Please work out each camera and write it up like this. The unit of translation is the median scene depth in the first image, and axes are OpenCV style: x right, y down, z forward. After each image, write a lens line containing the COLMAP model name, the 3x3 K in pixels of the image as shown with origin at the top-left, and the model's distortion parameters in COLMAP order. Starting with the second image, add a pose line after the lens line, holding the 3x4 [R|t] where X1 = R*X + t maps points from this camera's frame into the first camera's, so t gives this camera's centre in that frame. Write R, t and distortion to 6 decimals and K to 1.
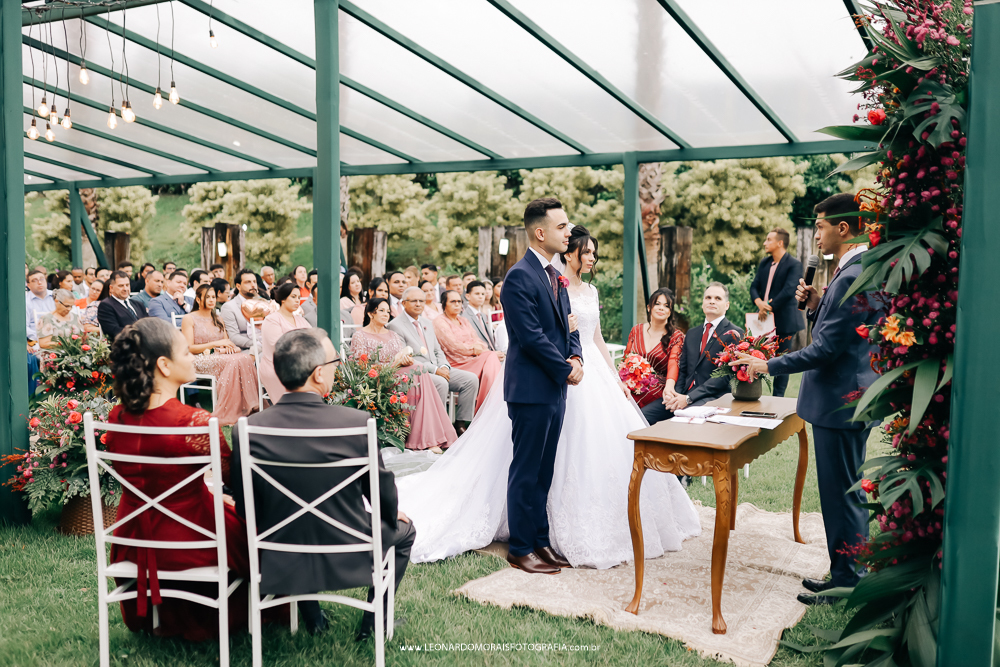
lens RADIAL K [[1532.6, 0, 500.0], [0, 1532.6, 333.5], [0, 0, 1]] dist [-0.056026, 0.052339]
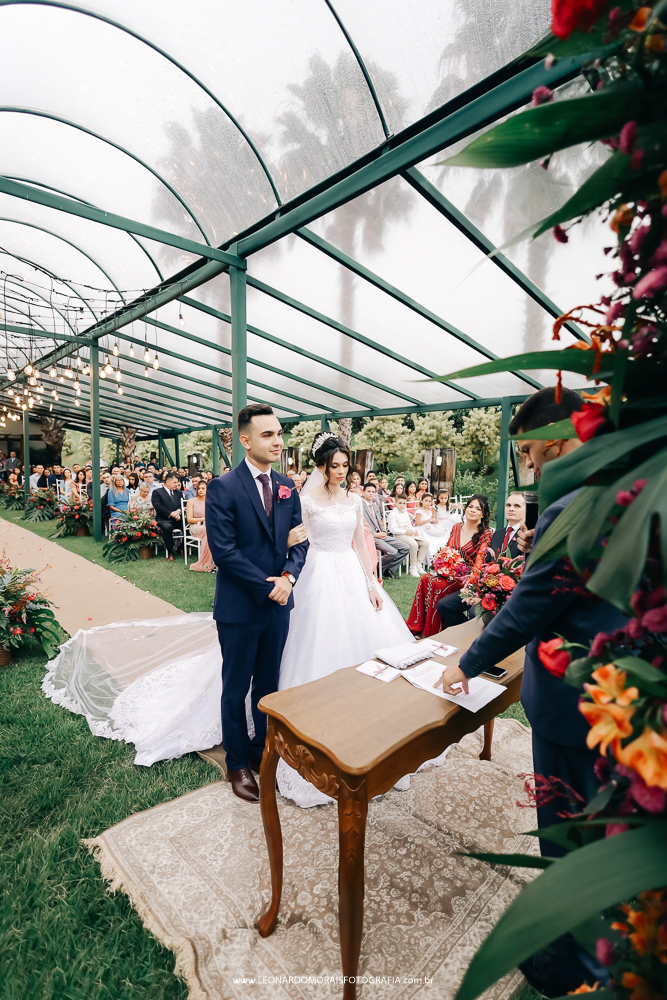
lens RADIAL K [[529.2, 0, 333.5], [0, 529.2, 500.0], [0, 0, 1]] dist [0.015913, -0.000313]
pose [[0.925549, 0.035422, -0.376968, 0.115201], [-0.030030, 0.999345, 0.020173, -0.021797], [0.377436, -0.007351, 0.926007, 0.415209]]
